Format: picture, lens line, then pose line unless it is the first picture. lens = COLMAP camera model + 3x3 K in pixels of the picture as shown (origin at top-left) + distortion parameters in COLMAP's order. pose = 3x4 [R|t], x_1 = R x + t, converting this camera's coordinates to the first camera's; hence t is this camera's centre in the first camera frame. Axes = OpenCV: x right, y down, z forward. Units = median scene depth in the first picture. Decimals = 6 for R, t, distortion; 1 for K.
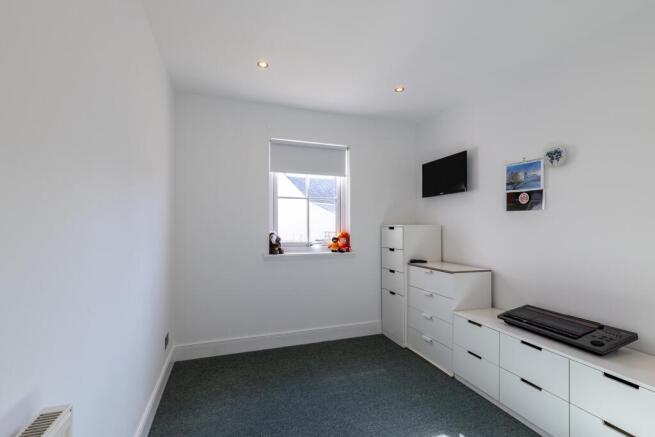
lens RADIAL K [[286.8, 0, 327.3], [0, 286.8, 222.9], [0, 0, 1]] dist [-0.000967, -0.000172]
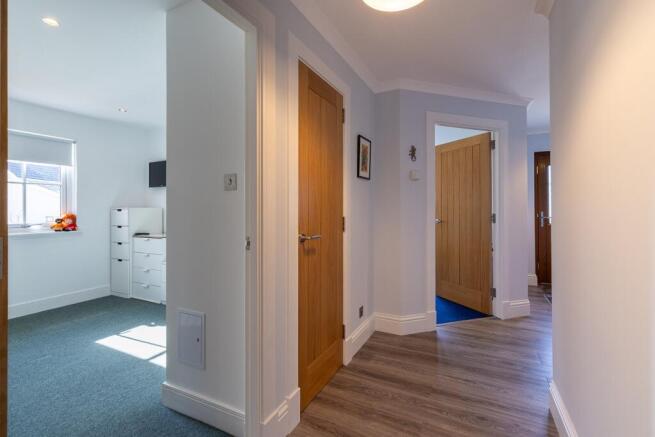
lens RADIAL K [[292.5, 0, 340.1], [0, 292.5, 205.4], [0, 0, 1]] dist [-0.000681, -0.000036]
pose [[0.710417, 0.000943, 0.703781, 0.003007], [-0.006267, 0.999968, 0.004986, -0.015844], [-0.703754, -0.007953, 0.710400, -0.630946]]
